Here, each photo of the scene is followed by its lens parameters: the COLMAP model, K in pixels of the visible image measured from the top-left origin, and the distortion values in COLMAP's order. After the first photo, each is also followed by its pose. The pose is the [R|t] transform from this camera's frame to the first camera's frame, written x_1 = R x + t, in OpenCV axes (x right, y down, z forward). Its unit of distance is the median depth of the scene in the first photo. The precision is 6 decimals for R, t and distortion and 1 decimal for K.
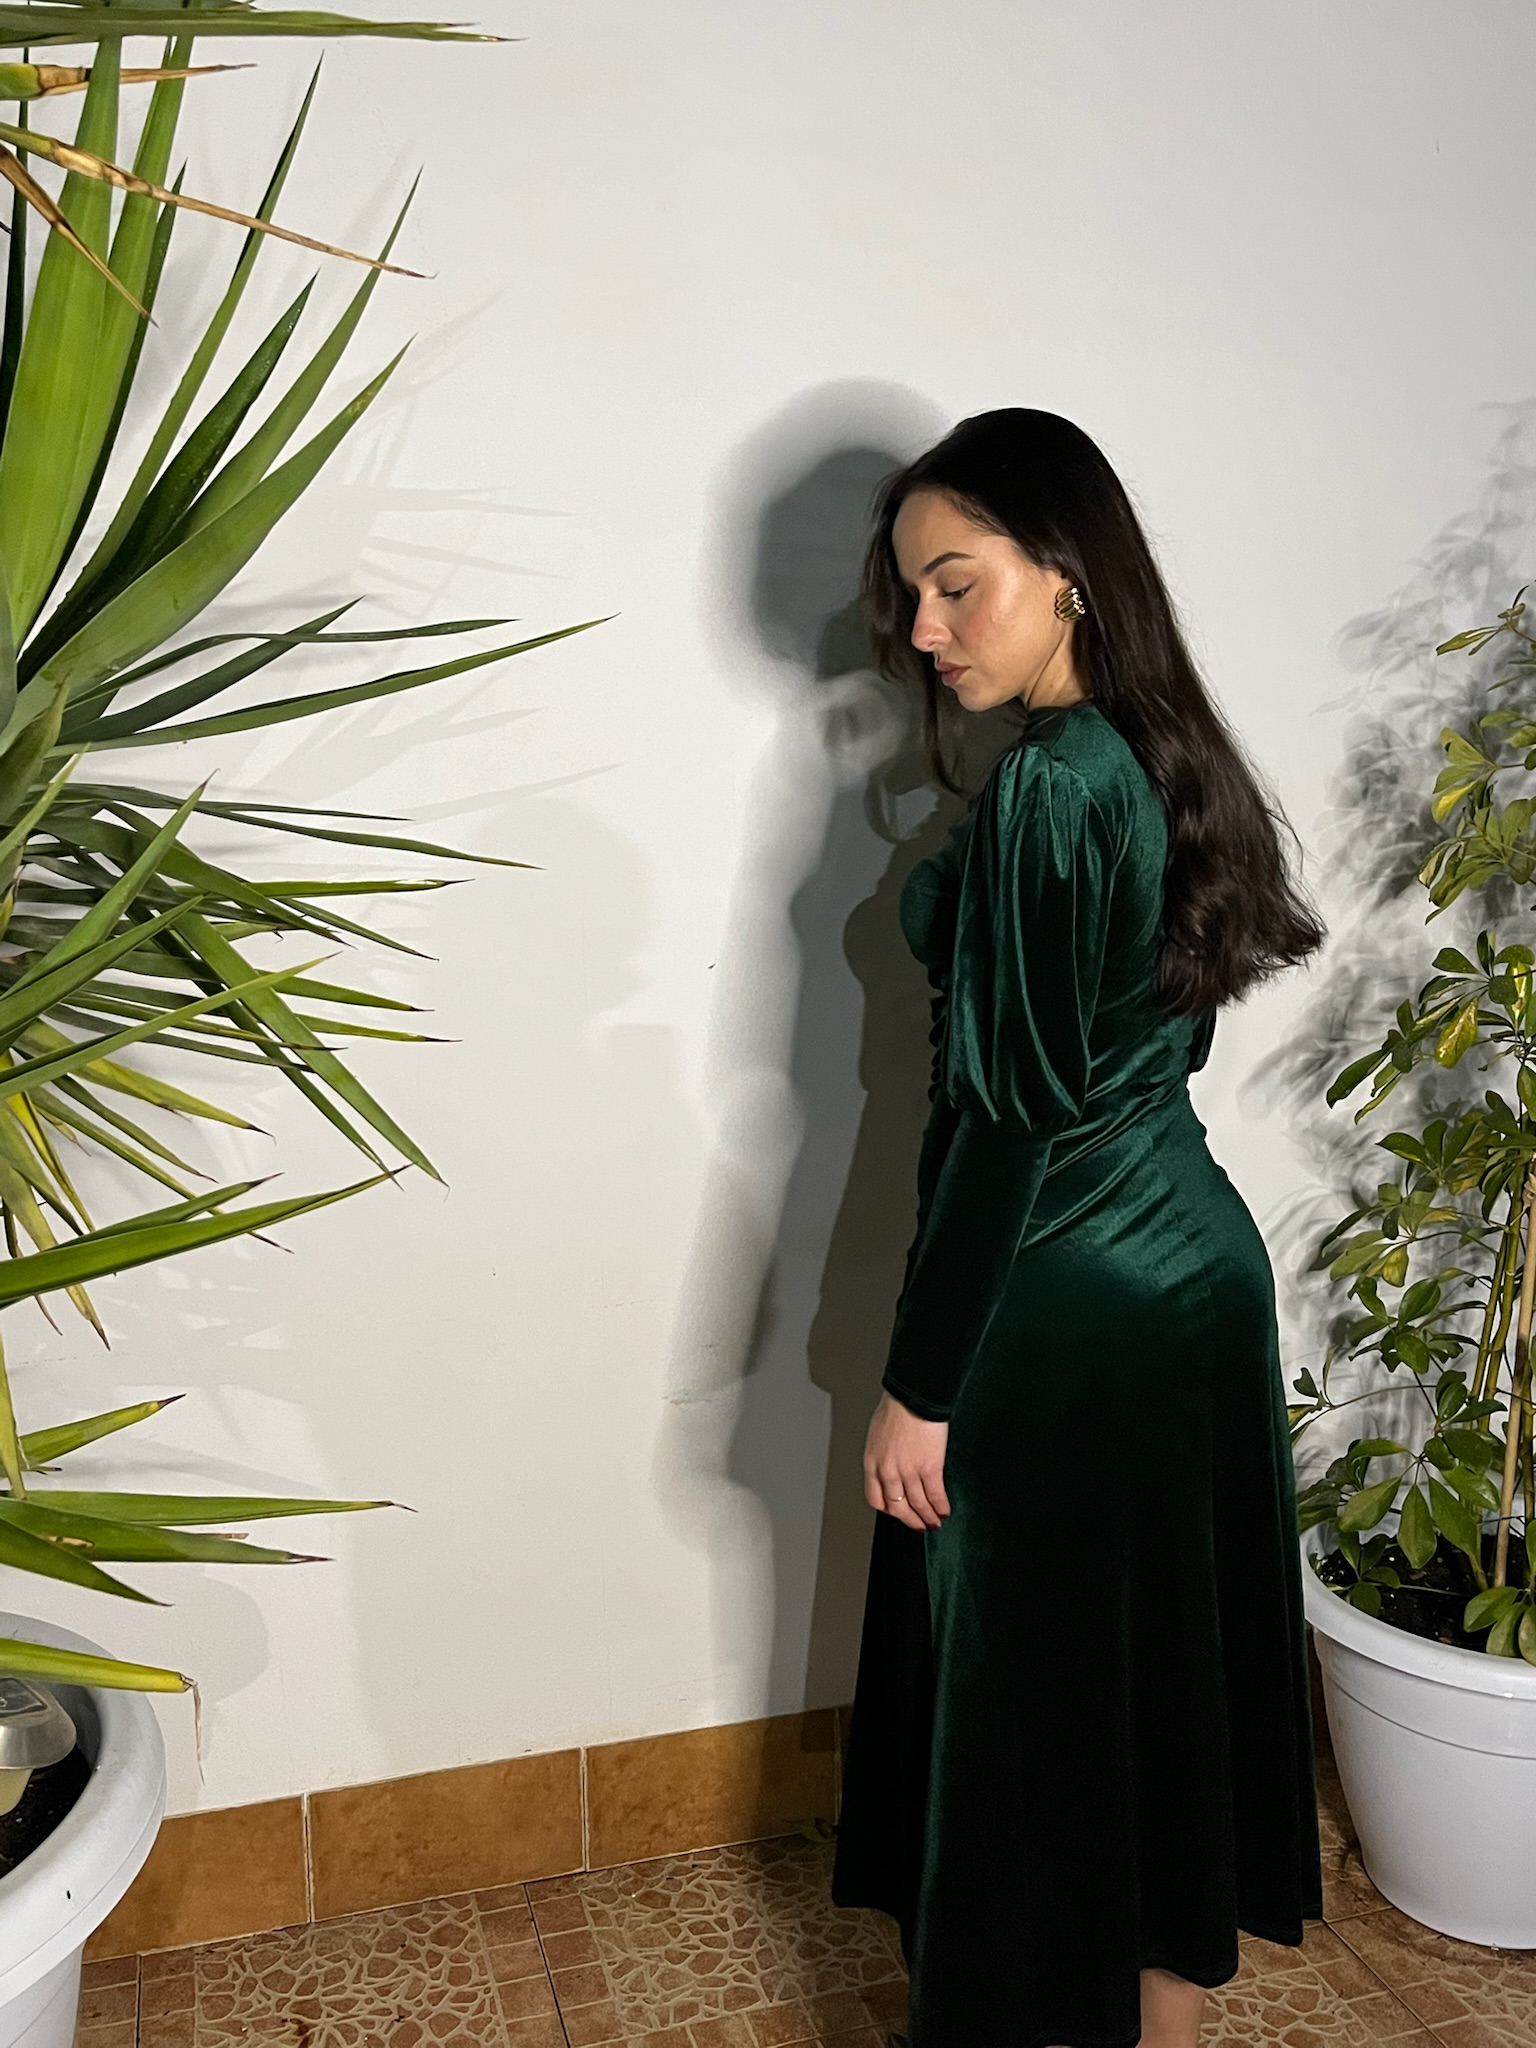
lens RADIAL K [[1813.1, 0, 767.5], [0, 1813.1, 1018.4], [0, 0, 1]] dist [0.018777, 0.005417]
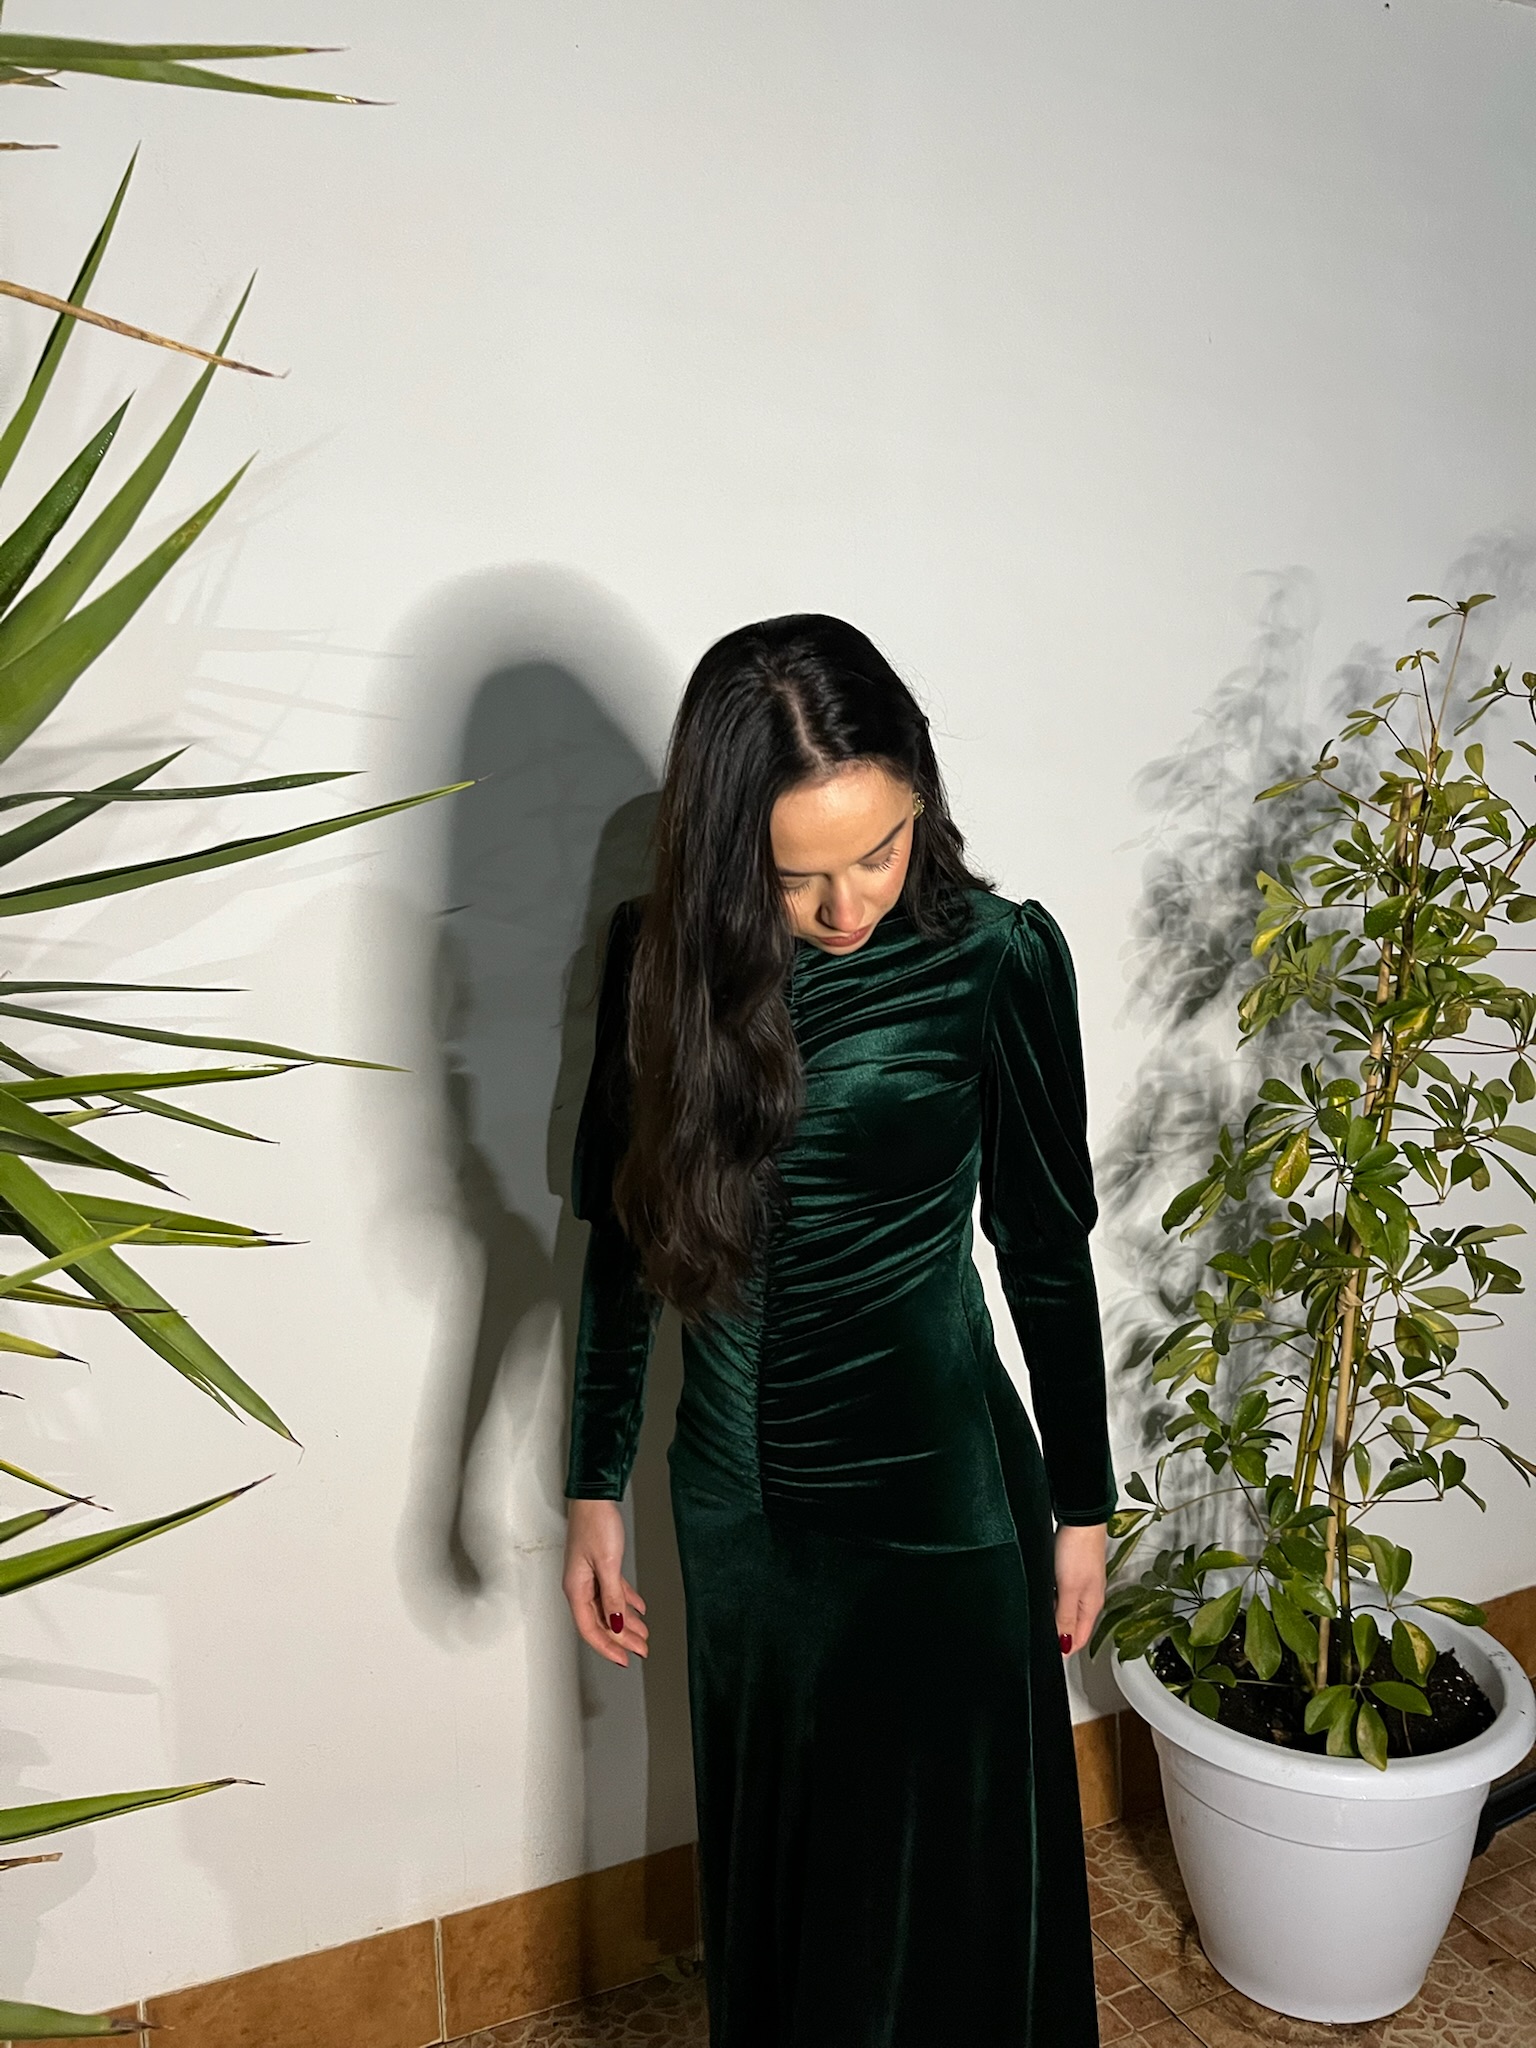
lens RADIAL K [[1535.2, 0, 789.5], [0, 1535.2, 1010.2], [0, 0, 1]] dist [0.037891, -0.069207]
pose [[0.987951, -0.018541, 0.153649, -0.032042], [0.024694, 0.998964, -0.038237, -0.043545], [-0.152781, 0.041571, 0.987385, 0.135637]]
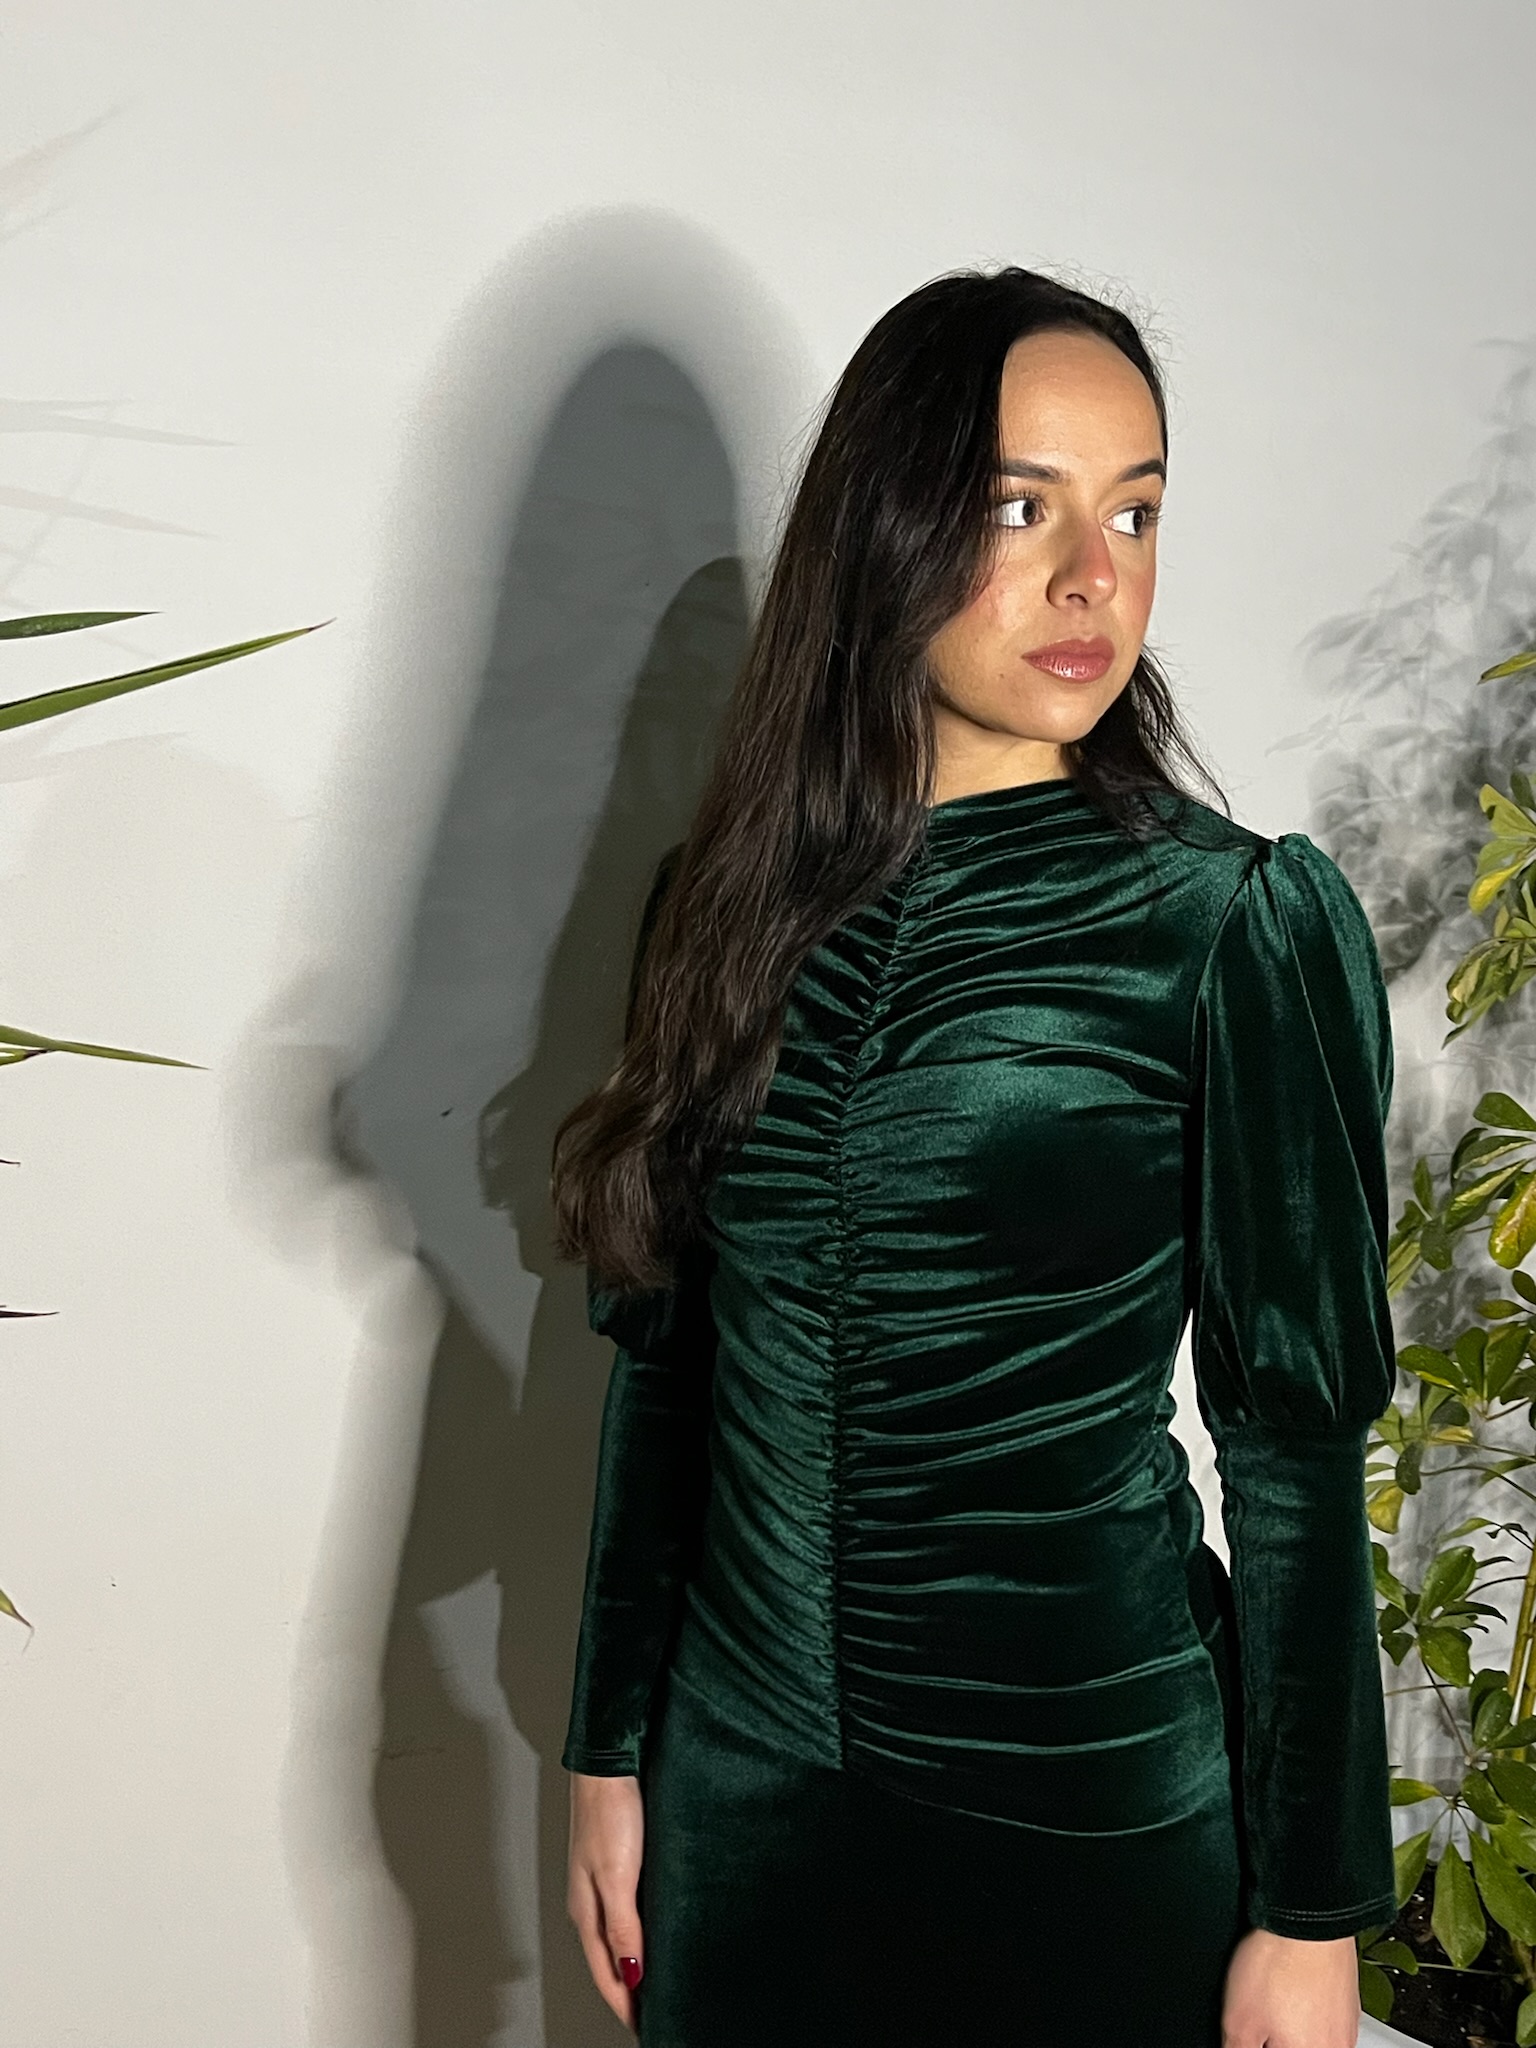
lens RADIAL K [[2180.6, 0, 771.2], [0, 2180.6, 1027.2], [0, 0, 1]] dist [0.015067, 0.000000]
pose [[0.990016, -0.003700, 0.140908, -0.023388], [0.005478, 0.999910, -0.012232, -0.046906], [-0.140851, 0.012881, 0.989947, 0.160787]]
